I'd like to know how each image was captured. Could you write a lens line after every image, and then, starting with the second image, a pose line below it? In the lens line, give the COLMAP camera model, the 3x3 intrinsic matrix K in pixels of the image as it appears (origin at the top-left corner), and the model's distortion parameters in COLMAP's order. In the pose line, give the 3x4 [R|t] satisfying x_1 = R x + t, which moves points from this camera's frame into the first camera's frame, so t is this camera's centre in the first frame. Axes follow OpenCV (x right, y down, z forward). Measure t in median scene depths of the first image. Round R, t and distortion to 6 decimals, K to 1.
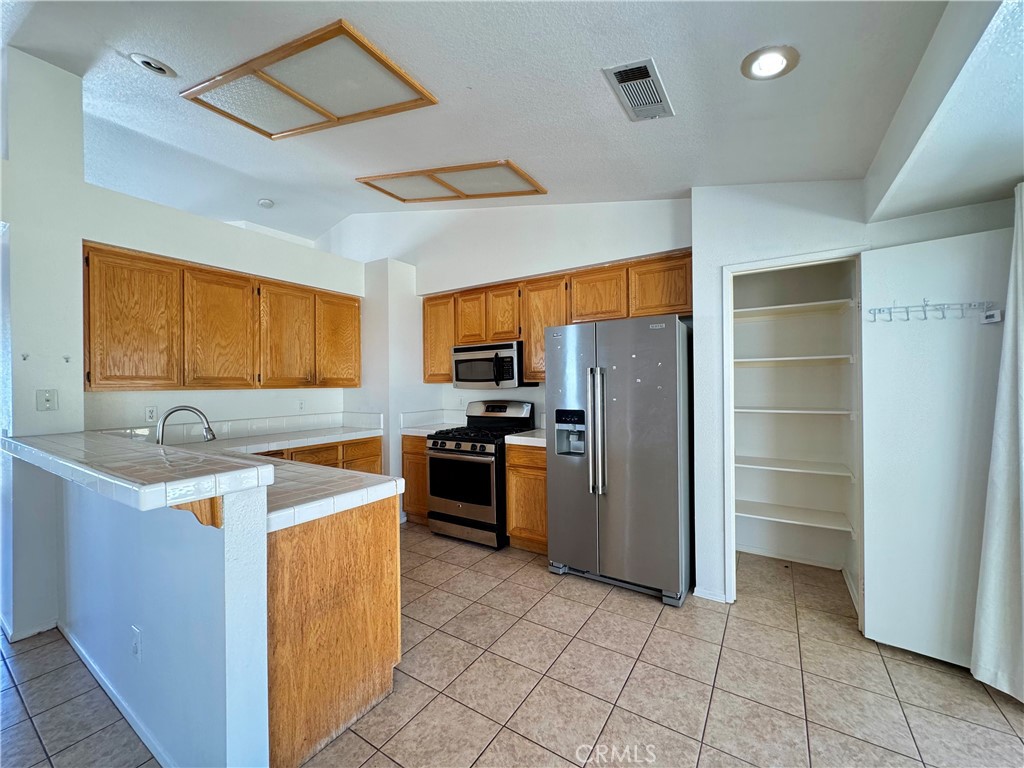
lens RADIAL K [[408.8, 0, 511.1], [0, 408.8, 383.7], [0, 0, 1]] dist [-0.002304, 0.000009]
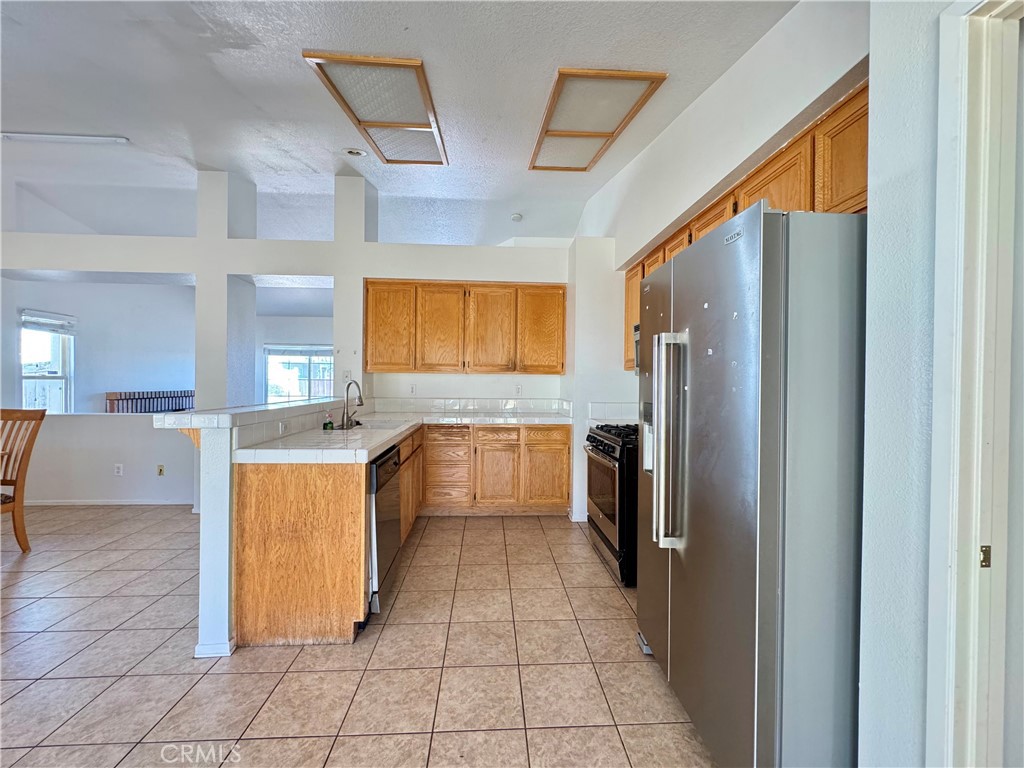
lens RADIAL K [[408.8, 0, 511.1], [0, 408.8, 383.7], [0, 0, 1]] dist [-0.002304, 0.000009]
pose [[0.591946, 0.022664, -0.805659, 0.485415], [-0.016742, 0.999735, 0.015822, 0.023918], [0.805804, 0.004123, 0.592168, 0.412036]]
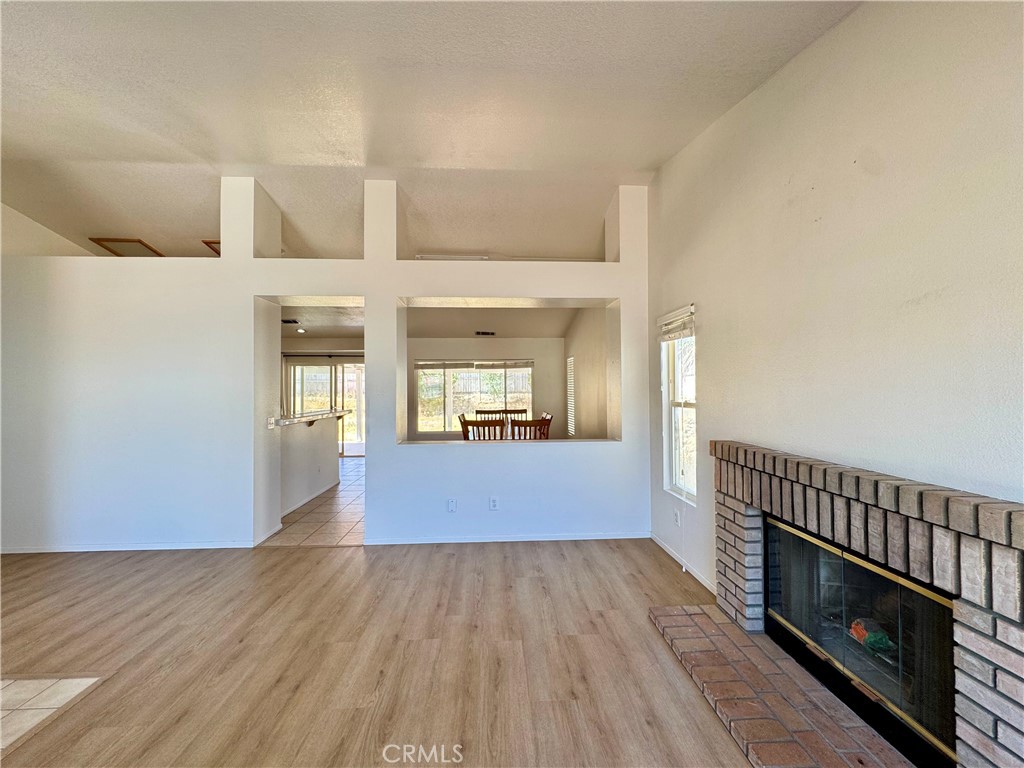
lens RADIAL K [[408.8, 0, 511.1], [0, 408.8, 383.7], [0, 0, 1]] dist [-0.002304, 0.000009]
pose [[-0.582809, 0.027304, 0.812150, -2.447424], [0.013355, 0.999622, -0.024023, 0.017854], [-0.812499, -0.003154, -0.582954, 0.896006]]
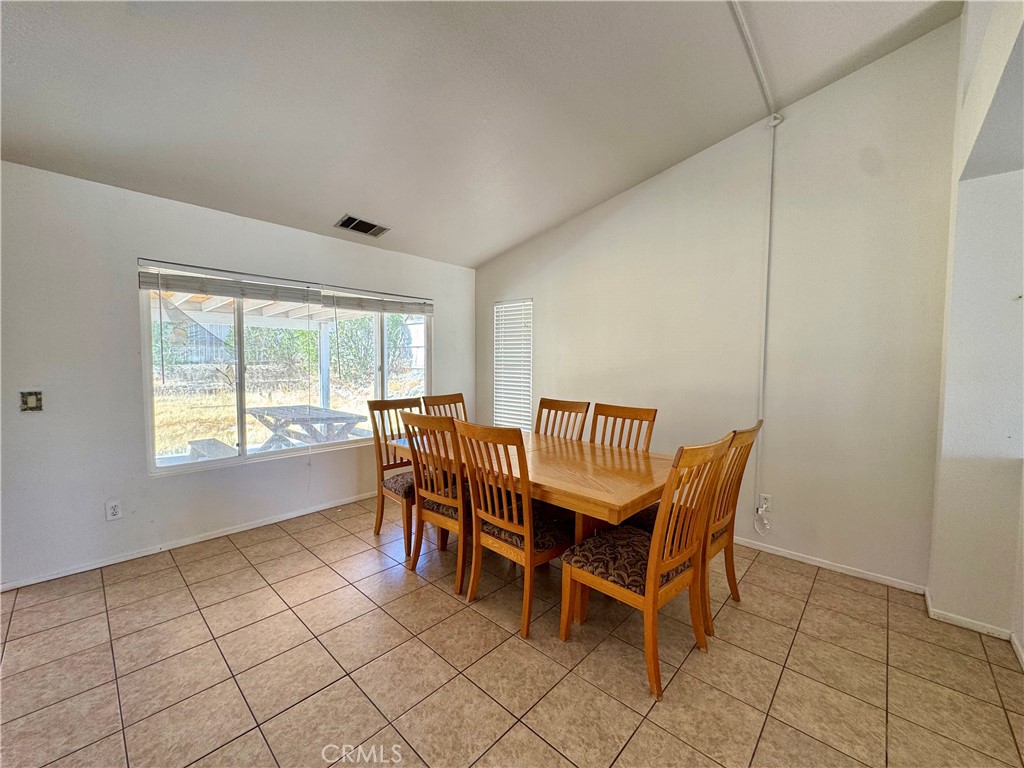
lens RADIAL K [[408.8, 0, 511.1], [0, 408.8, 383.7], [0, 0, 1]] dist [-0.002304, 0.000009]
pose [[-0.985065, -0.006103, 0.172073, -0.872468], [0.002741, 0.998689, 0.051116, 0.018718], [-0.172159, 0.050824, -0.983757, 0.600974]]
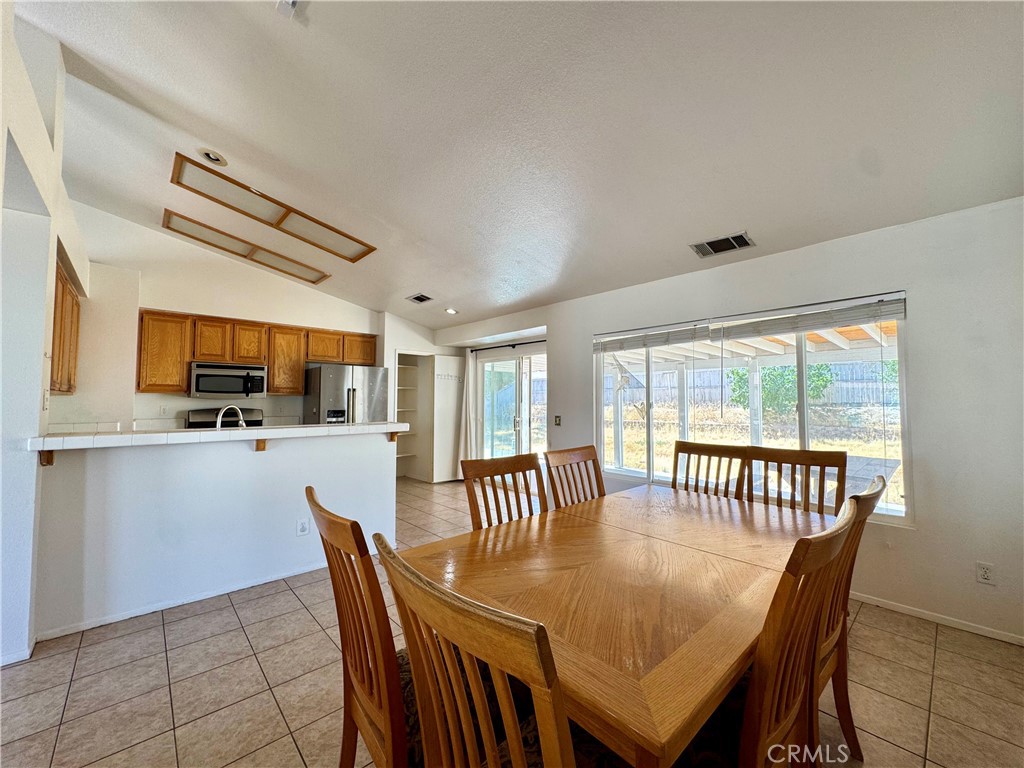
lens RADIAL K [[408.8, 0, 511.1], [0, 408.8, 383.7], [0, 0, 1]] dist [-0.002304, 0.000009]
pose [[0.256020, 0.053606, 0.965184, -1.352254], [-0.006470, 0.998534, -0.053742, 0.035653], [-0.966650, 0.007514, 0.255992, -0.228676]]
